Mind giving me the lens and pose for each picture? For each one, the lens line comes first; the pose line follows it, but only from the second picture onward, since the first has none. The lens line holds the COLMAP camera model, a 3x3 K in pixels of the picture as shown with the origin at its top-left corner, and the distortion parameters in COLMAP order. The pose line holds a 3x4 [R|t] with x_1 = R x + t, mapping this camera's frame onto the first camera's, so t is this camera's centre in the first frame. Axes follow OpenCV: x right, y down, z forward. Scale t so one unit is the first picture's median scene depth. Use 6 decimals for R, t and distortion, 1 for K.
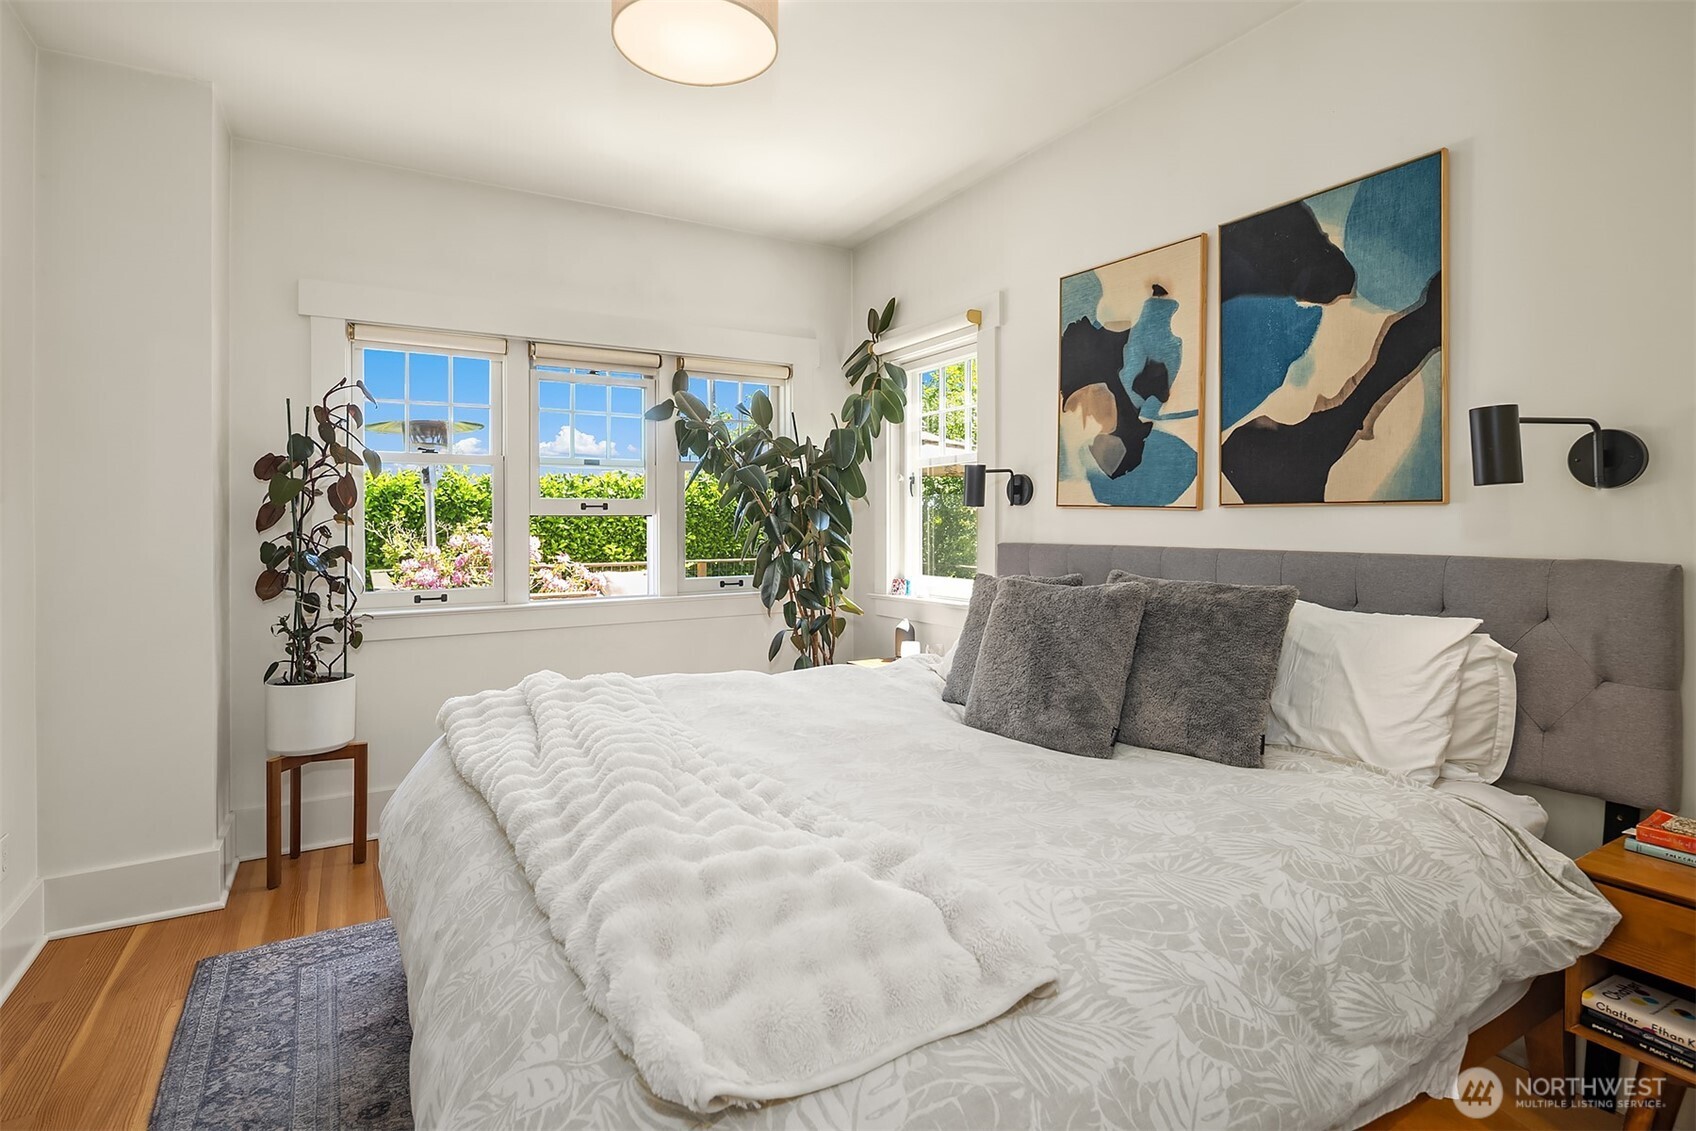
lens RADIAL K [[872.0, 0, 797.3], [0, 872.0, 511.6], [0, 0, 1]] dist [0.006246, -0.005863]
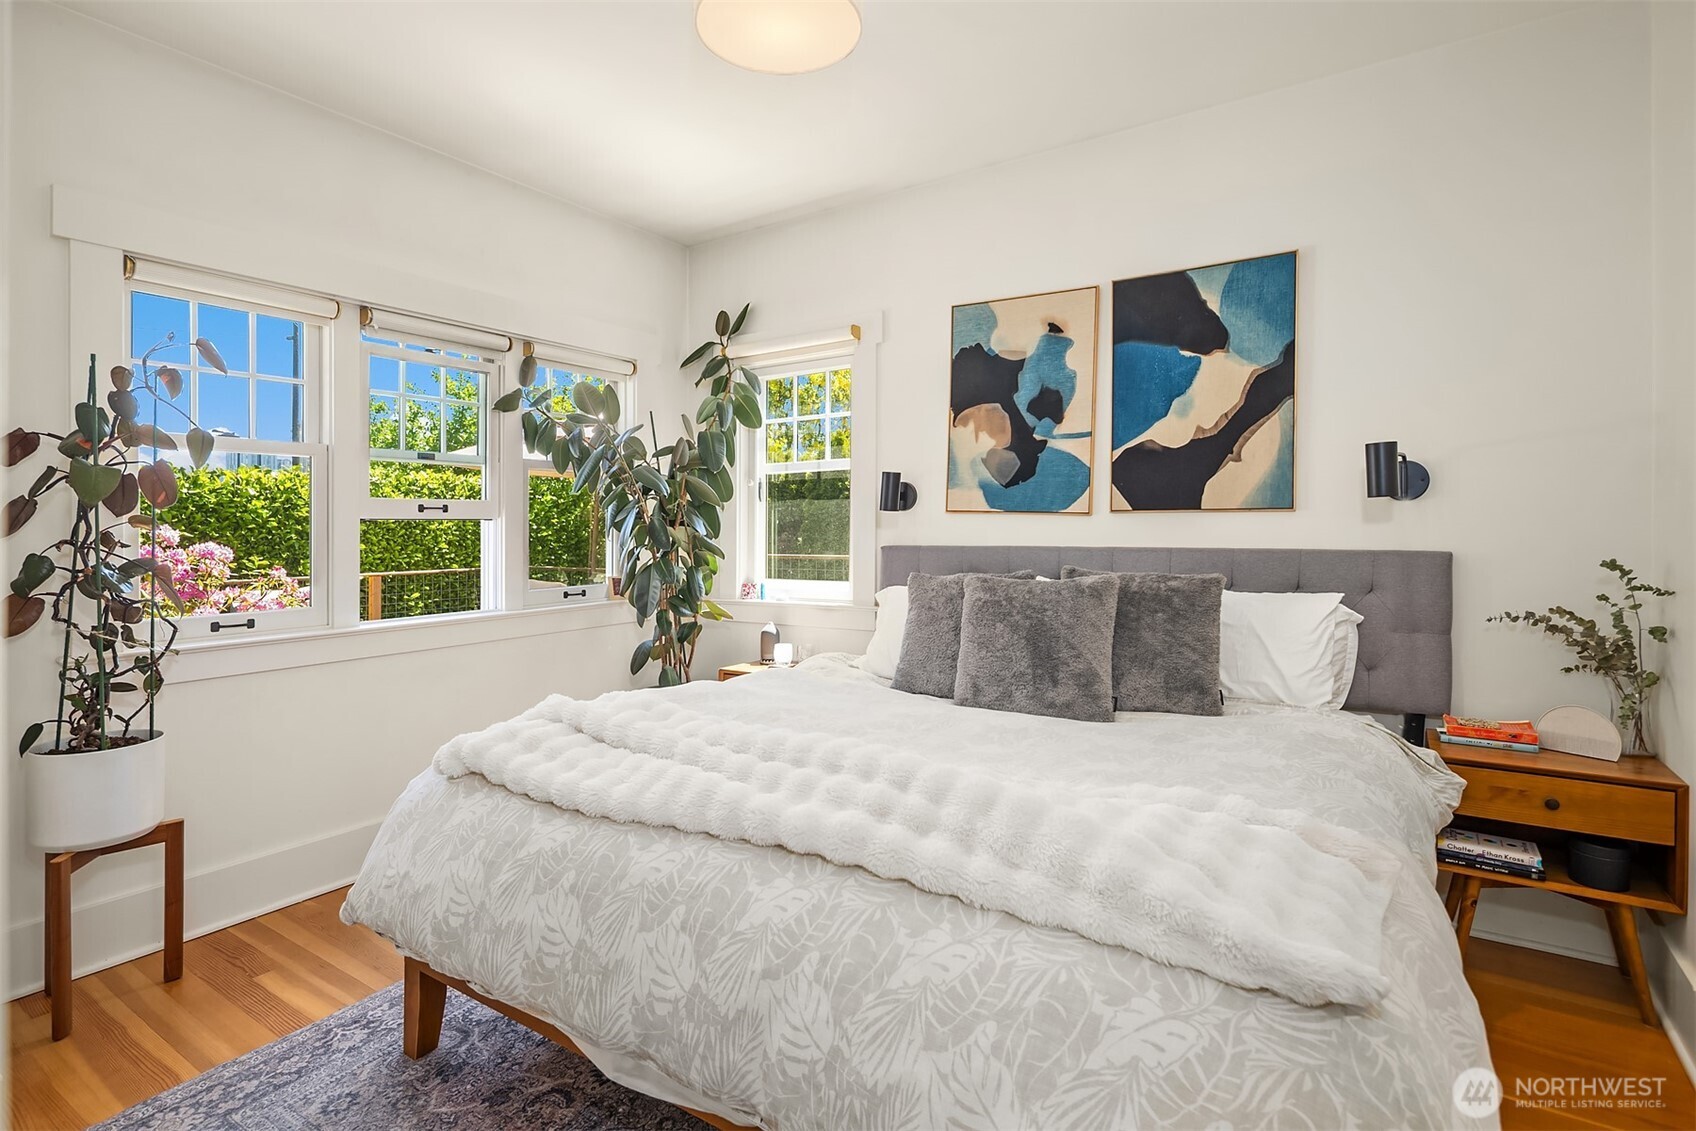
lens RADIAL K [[872.0, 0, 875.2], [0, 872.0, 525.4], [0, 0, 1]] dist [0.006246, -0.005863]
pose [[0.888755, -0.000438, 0.458383, -0.326899], [-0.003282, 0.999968, 0.007318, 0.004130], [-0.458371, -0.008009, 0.888725, 0.062165]]
